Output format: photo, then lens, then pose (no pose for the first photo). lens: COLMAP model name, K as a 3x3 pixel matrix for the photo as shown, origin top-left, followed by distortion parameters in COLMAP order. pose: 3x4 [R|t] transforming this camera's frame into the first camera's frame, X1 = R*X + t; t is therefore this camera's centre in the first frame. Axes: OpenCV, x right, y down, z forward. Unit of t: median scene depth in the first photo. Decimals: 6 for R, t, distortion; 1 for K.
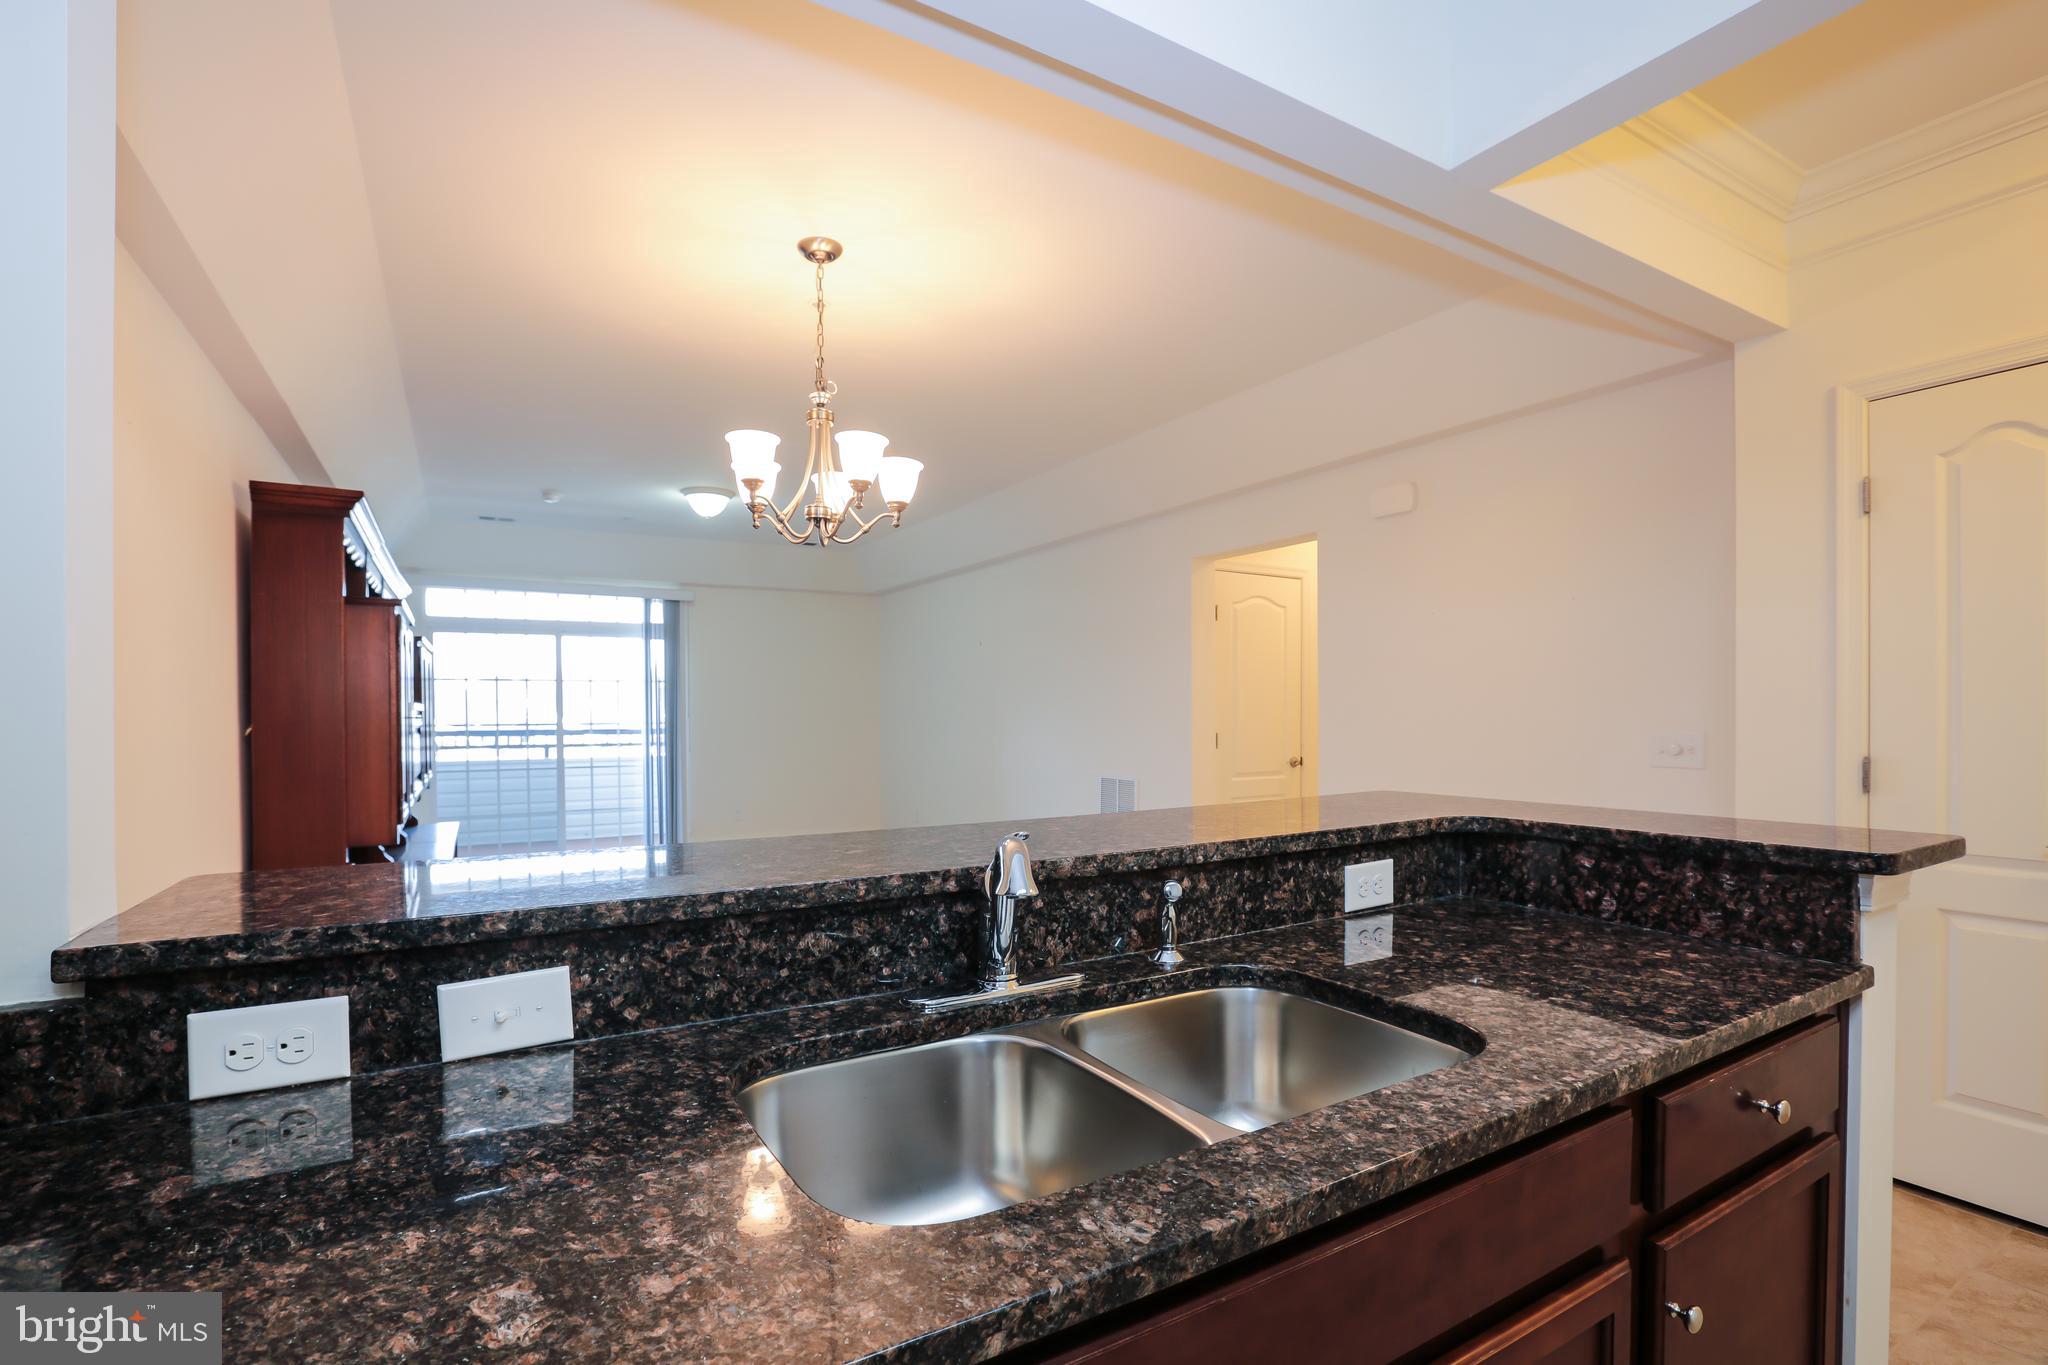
lens RADIAL K [[948.2, 0, 1011.4], [0, 948.2, 722.9], [0, 0, 1]] dist [-0.075794, 0.033918]
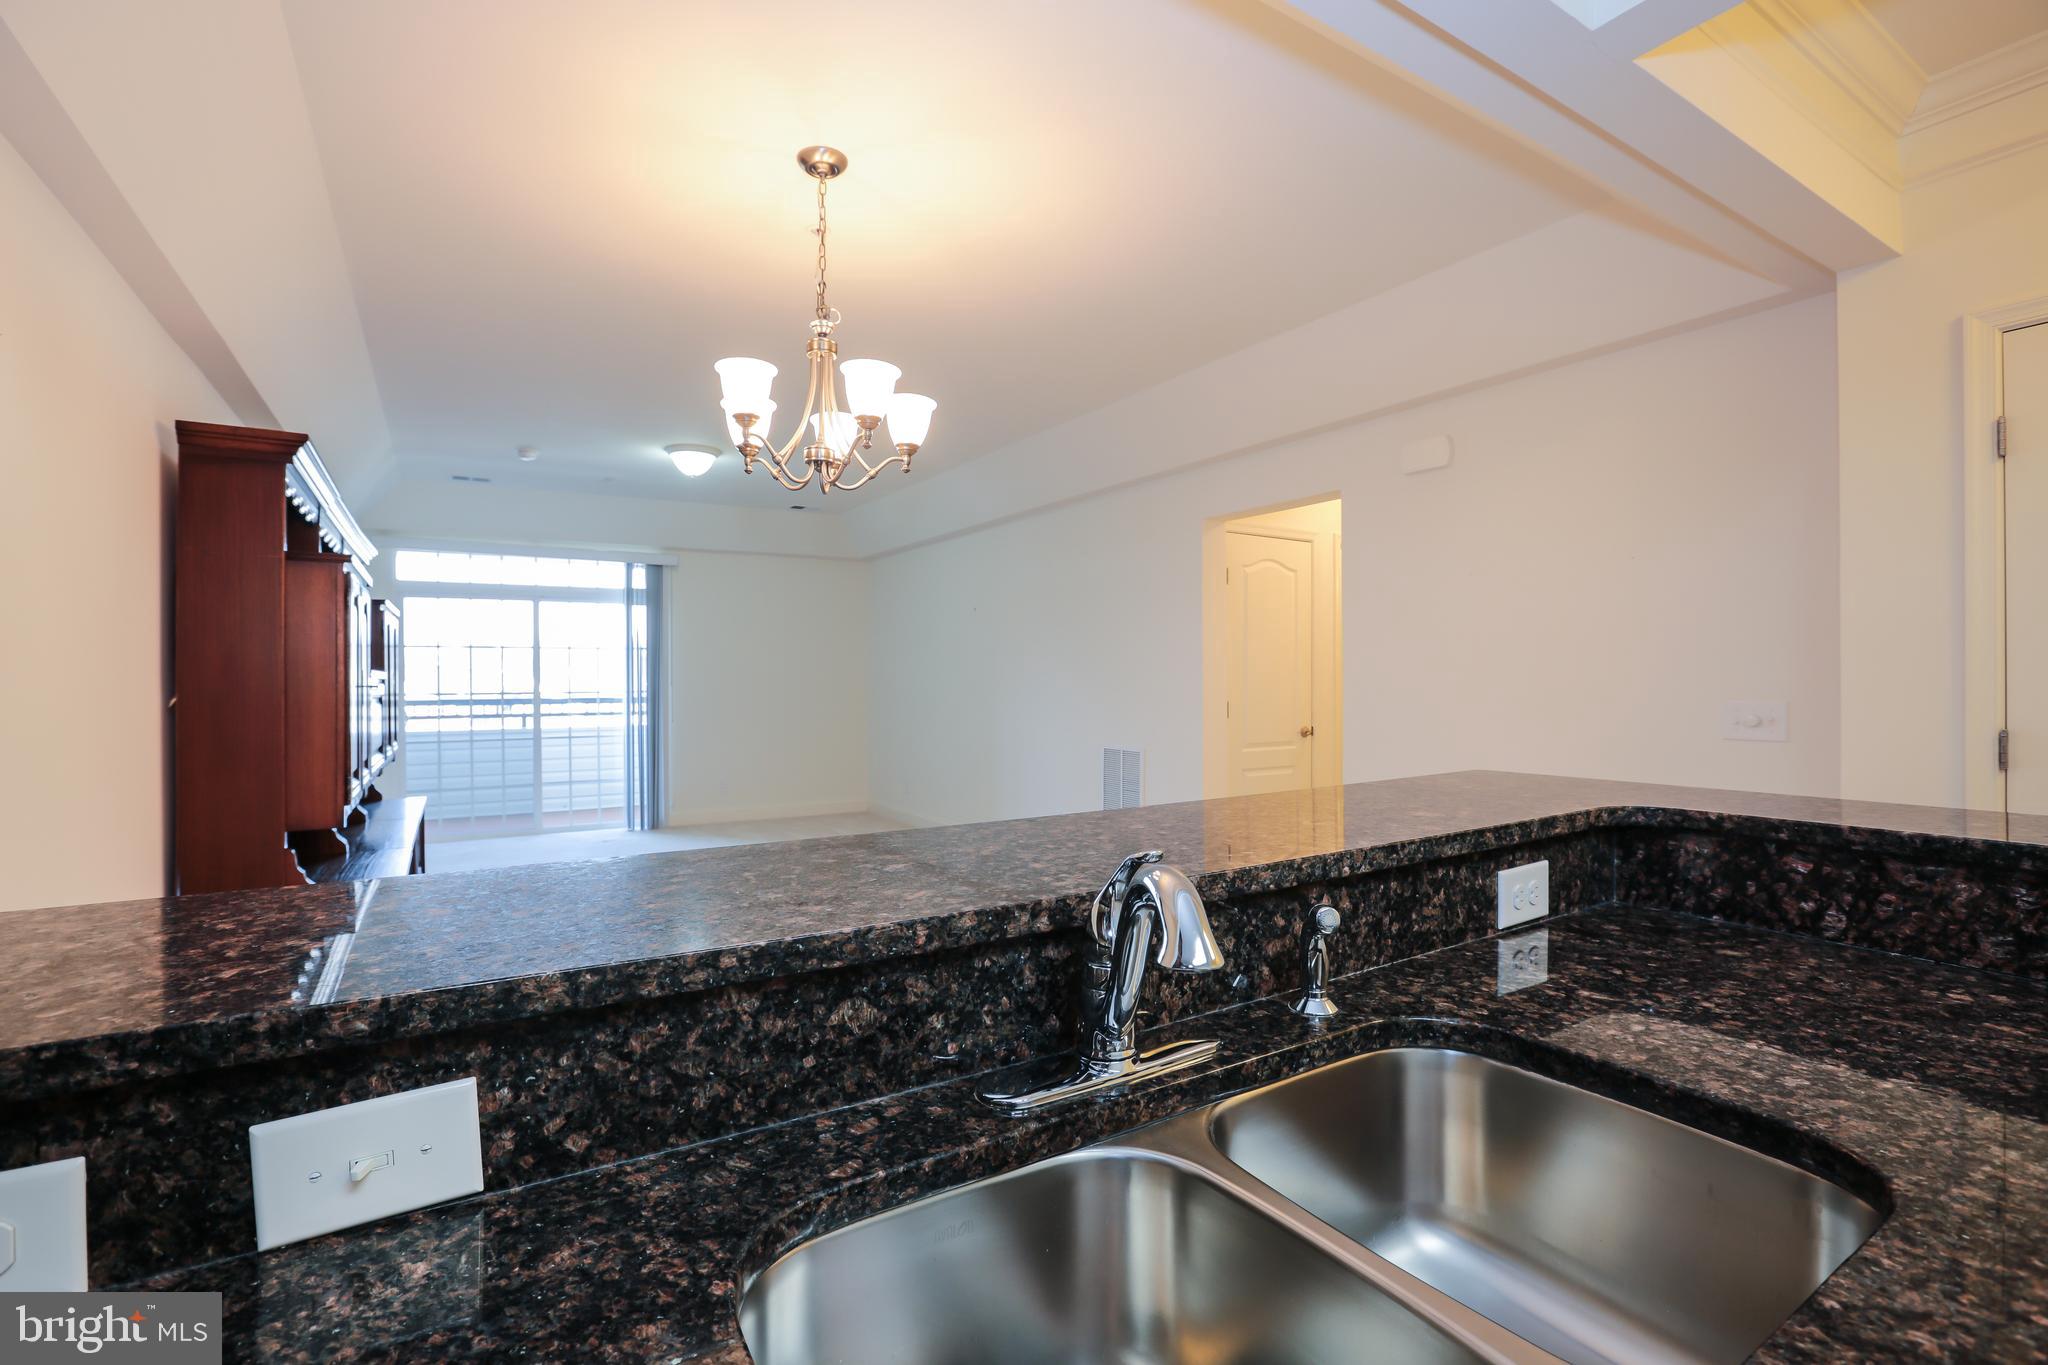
lens RADIAL K [[924.8, 0, 1009.1], [0, 924.8, 680.3], [0, 0, 1]] dist [-0.052111, 0.012720]
pose [[0.999787, -0.000299, 0.020637, -0.083587], [0.000538, 0.999933, -0.011604, -0.001778], [-0.020633, 0.011613, 0.999720, 0.250692]]
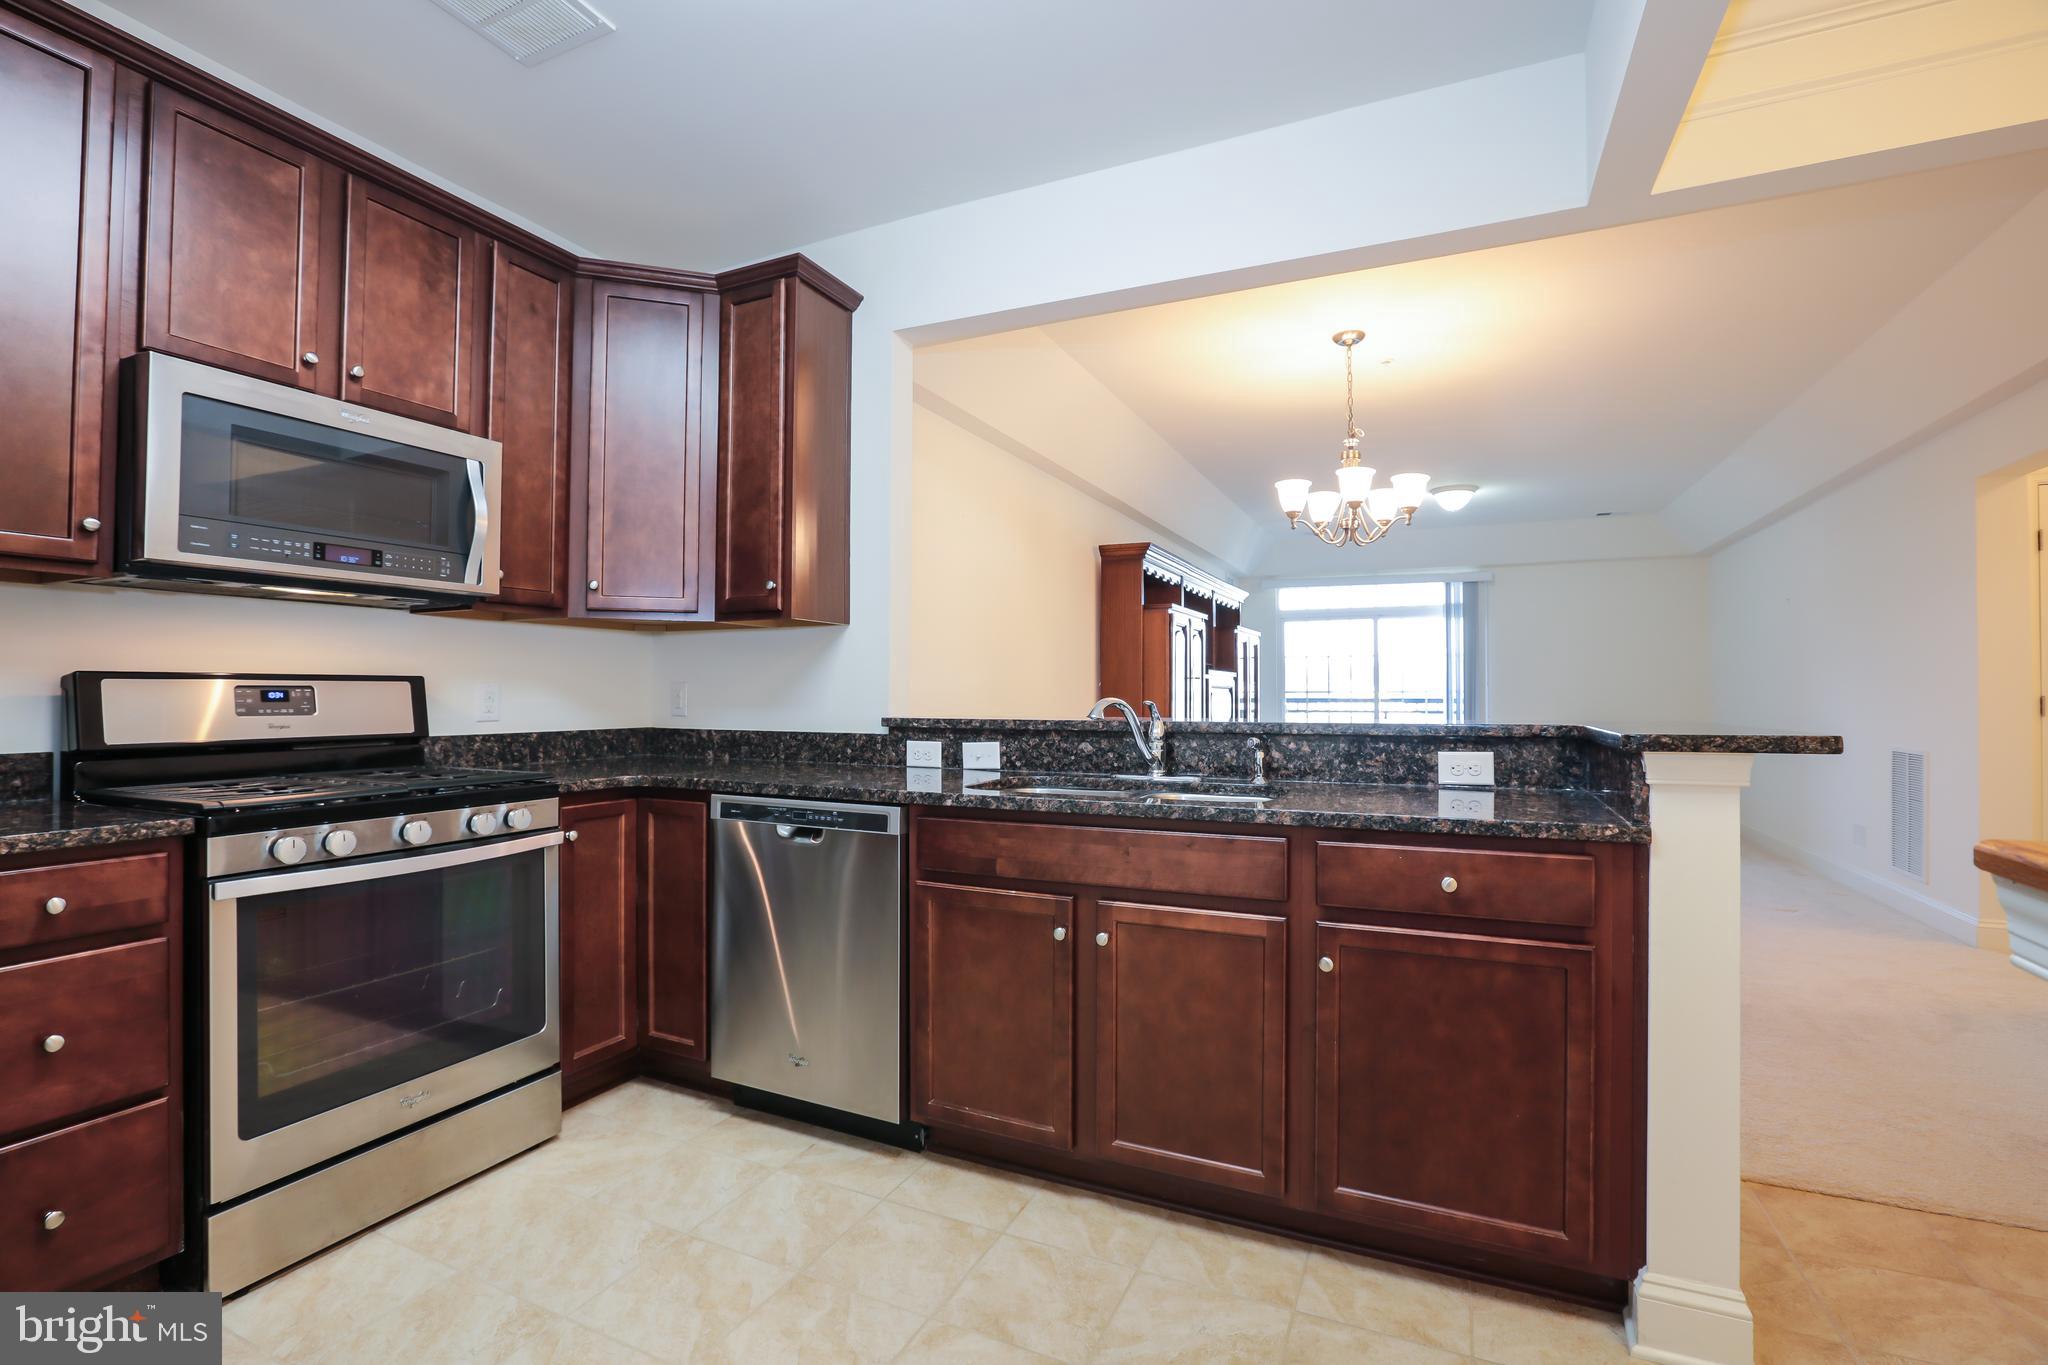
lens RADIAL K [[923.7, 0, 1009.7], [0, 923.7, 680.2], [0, 0, 1]] dist [-0.067557, 0.031450]
pose [[0.562027, -0.007235, -0.827087, 1.241249], [-0.014612, 0.999719, -0.018675, 0.084927], [0.826990, 0.022582, 0.561764, -0.364841]]
